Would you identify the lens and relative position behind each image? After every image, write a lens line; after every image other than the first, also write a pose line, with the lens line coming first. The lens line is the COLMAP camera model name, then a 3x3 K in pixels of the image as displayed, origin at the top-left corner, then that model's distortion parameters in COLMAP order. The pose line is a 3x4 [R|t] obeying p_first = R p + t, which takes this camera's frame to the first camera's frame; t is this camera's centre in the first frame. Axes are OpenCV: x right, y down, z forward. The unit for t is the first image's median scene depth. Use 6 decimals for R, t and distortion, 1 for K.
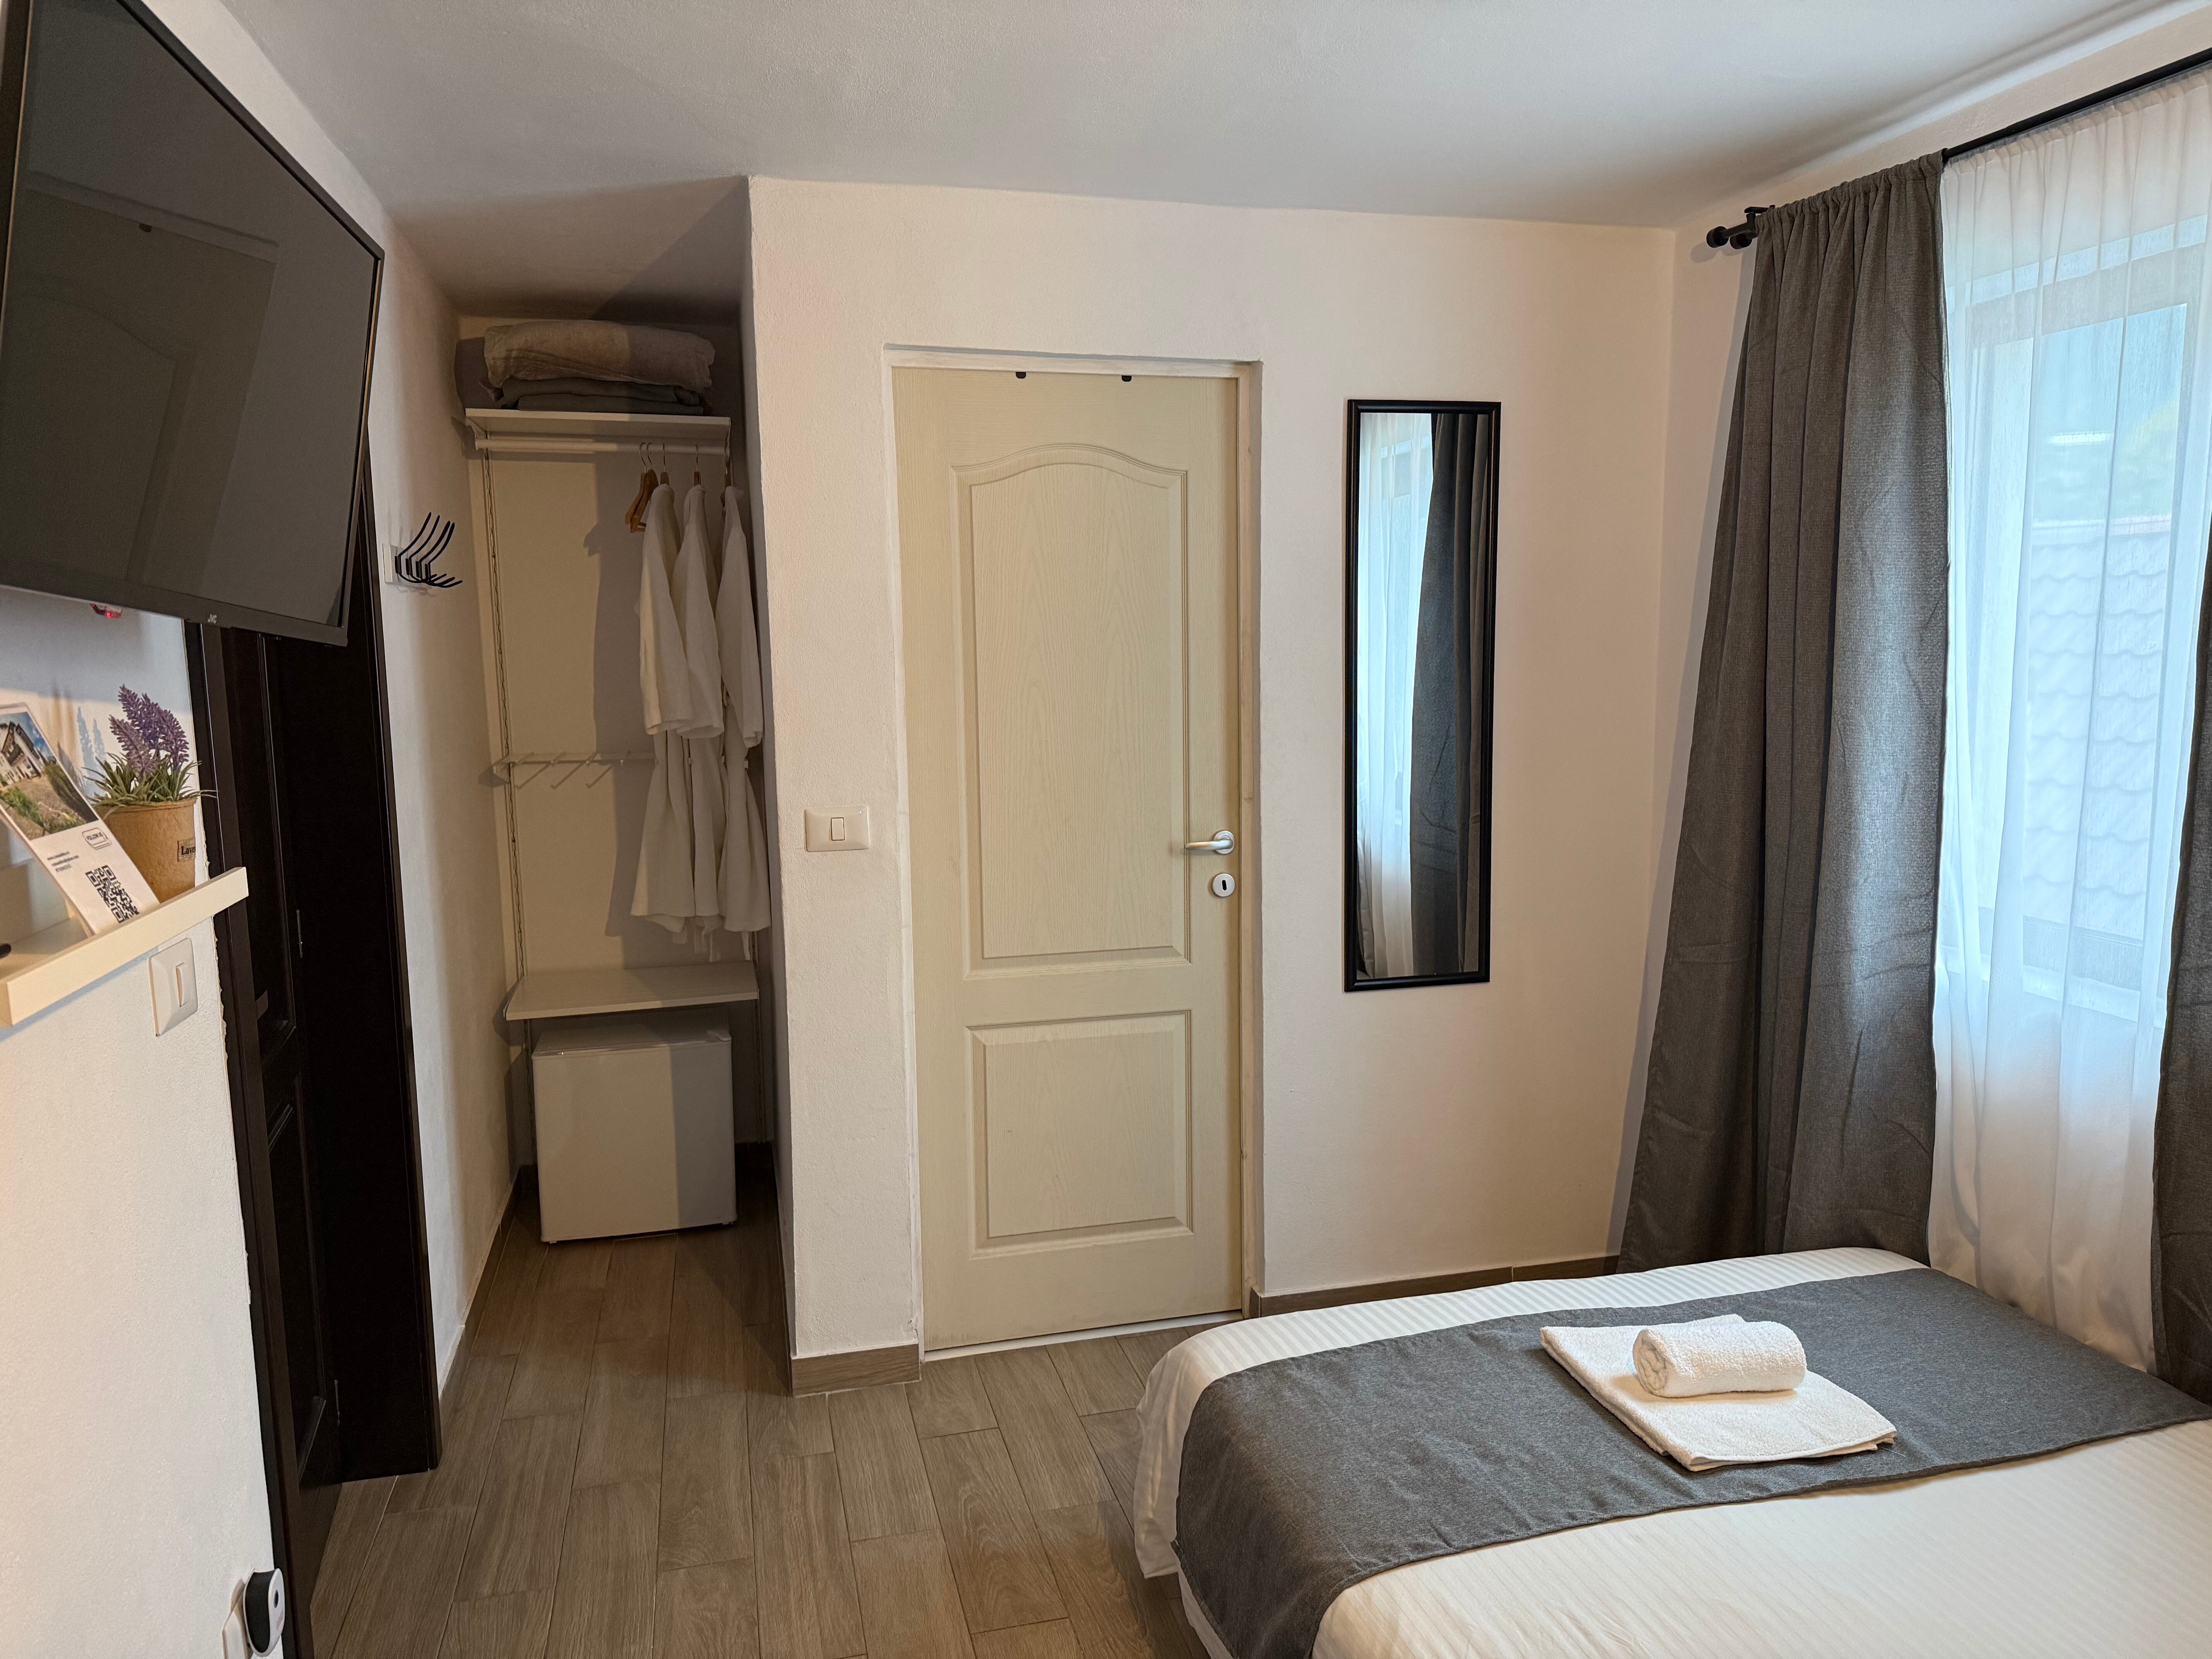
lens RADIAL K [[1516.7, 0, 1116.2], [0, 1516.7, 837.6], [0, 0, 1]] dist [0.033240, -0.036180]
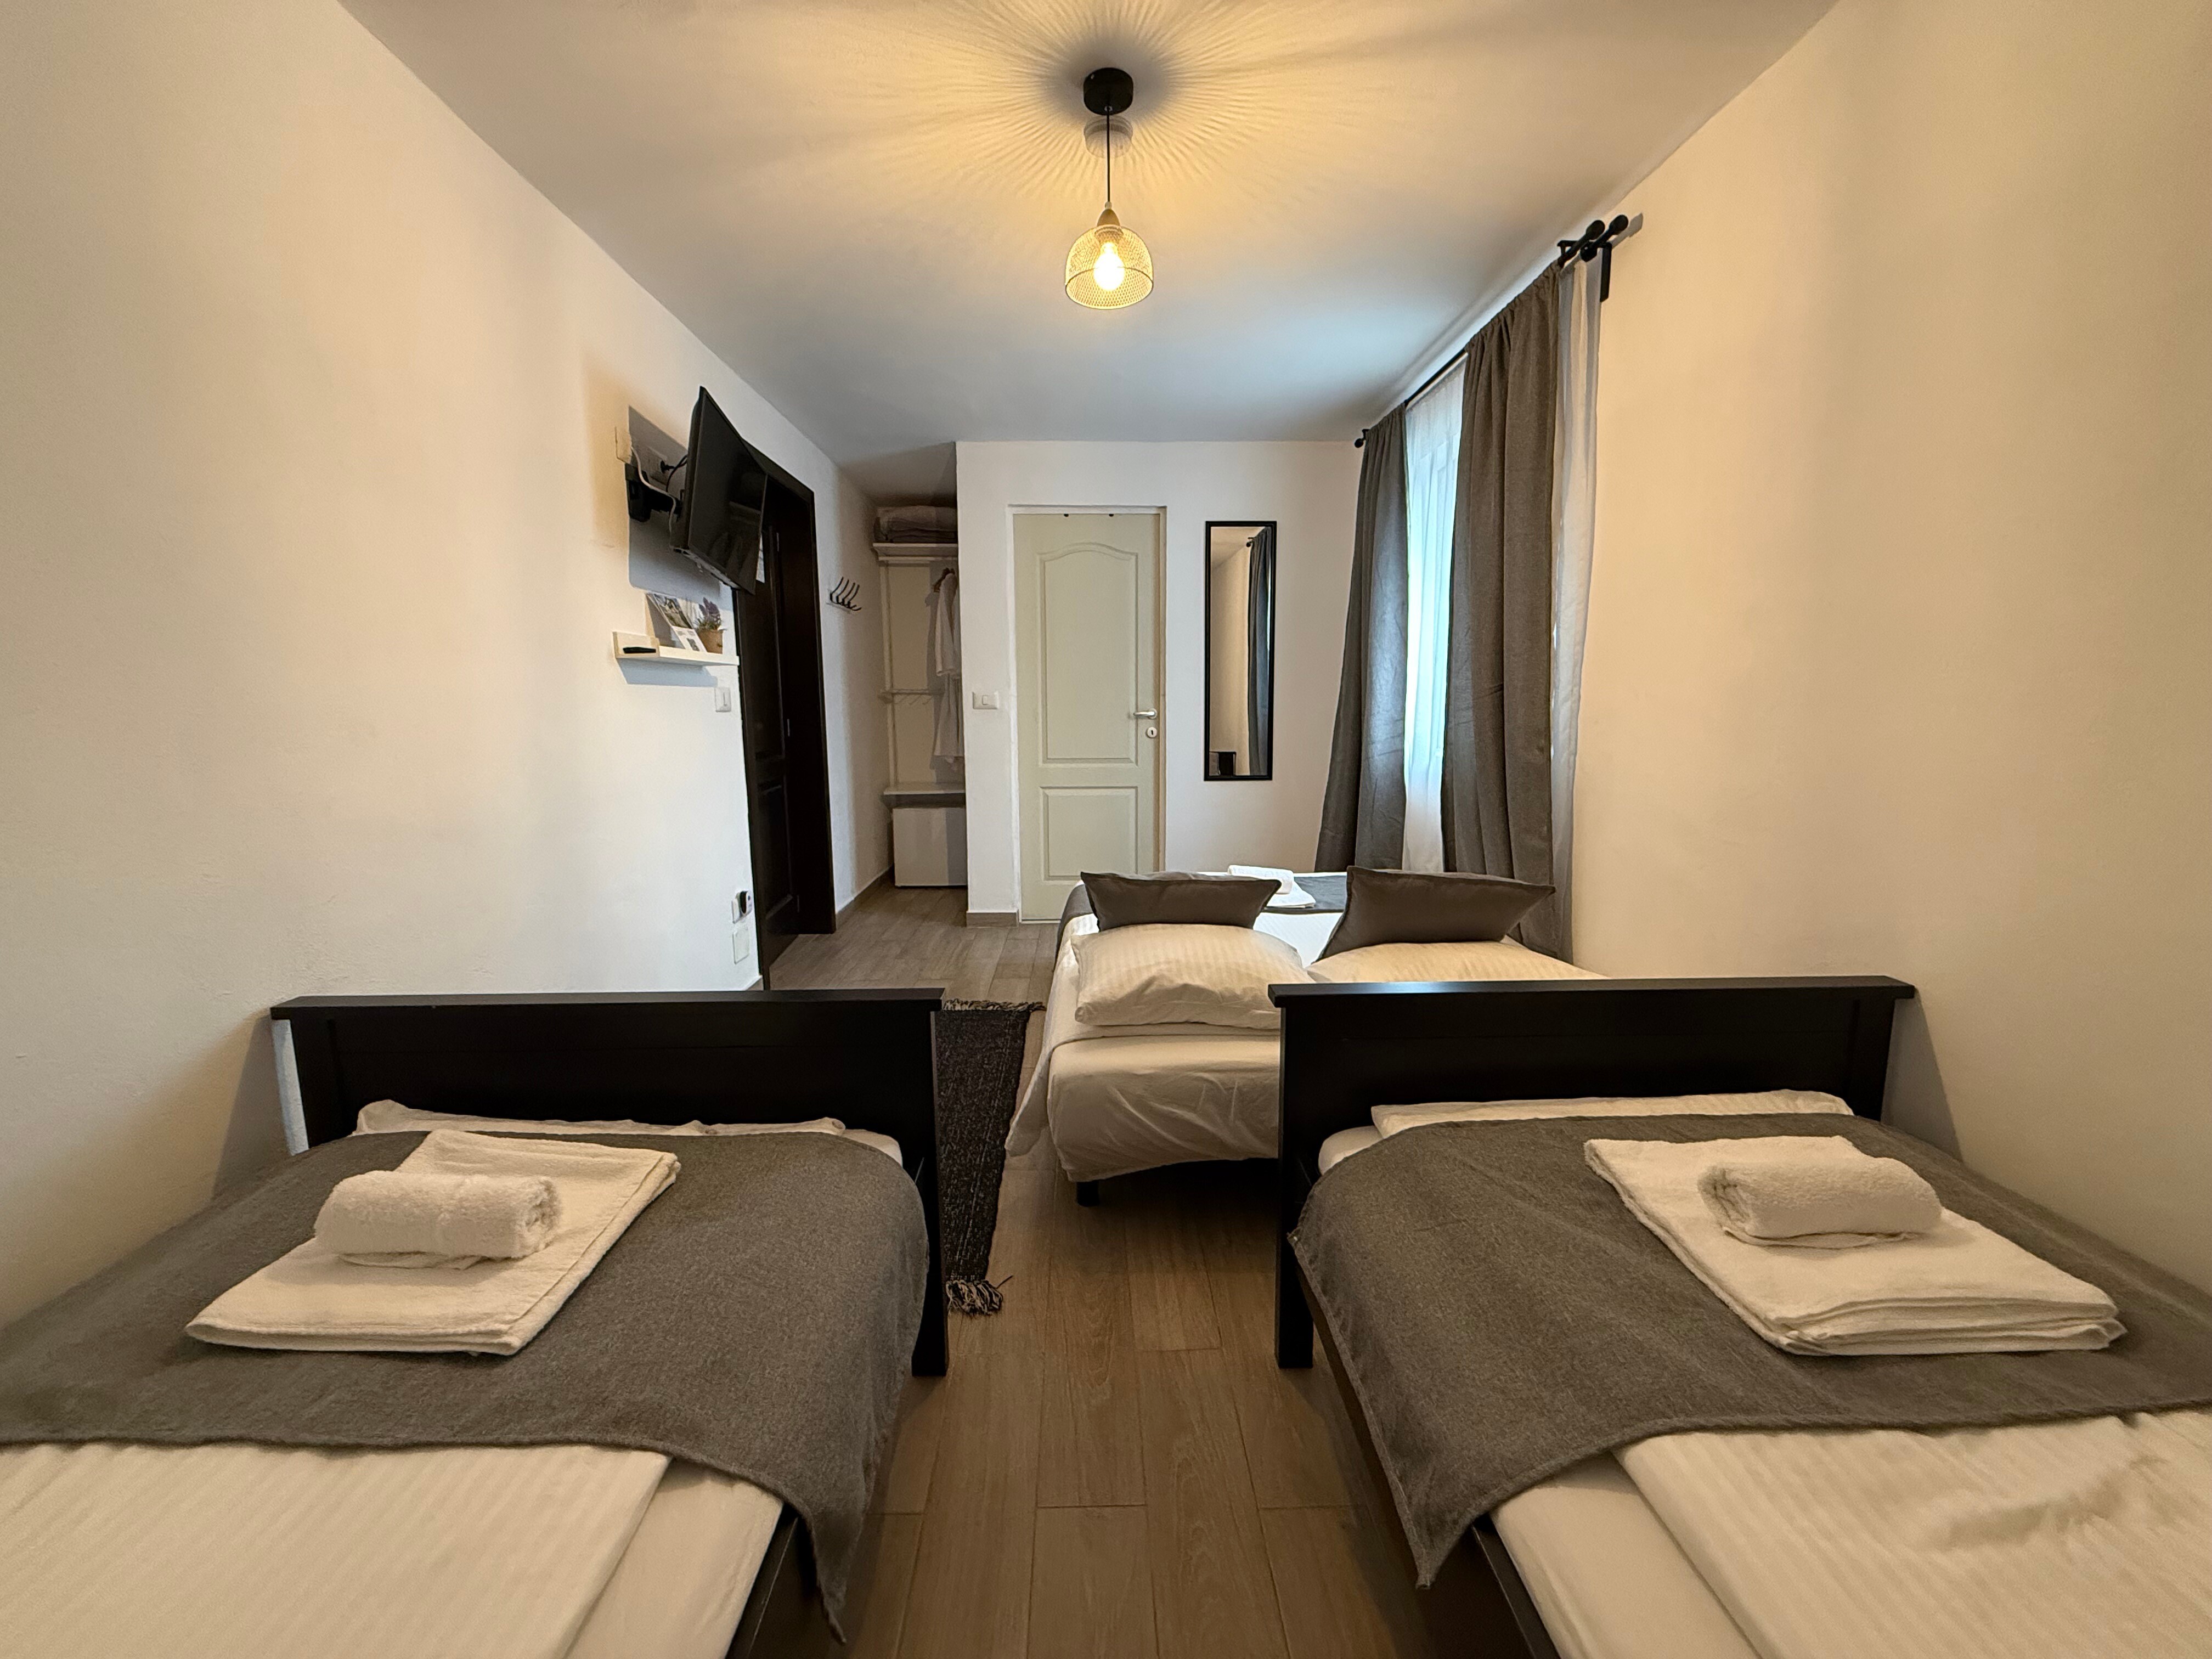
lens RADIAL K [[865.4, 0, 1103.1], [0, 865.4, 826.7], [0, 0, 1]] dist [-0.000624, 0.000095]
pose [[0.971278, 0.038617, -0.234793, 0.327767], [-0.034734, 0.999183, 0.020651, 0.157362], [0.235399, -0.011903, 0.971826, -0.327791]]
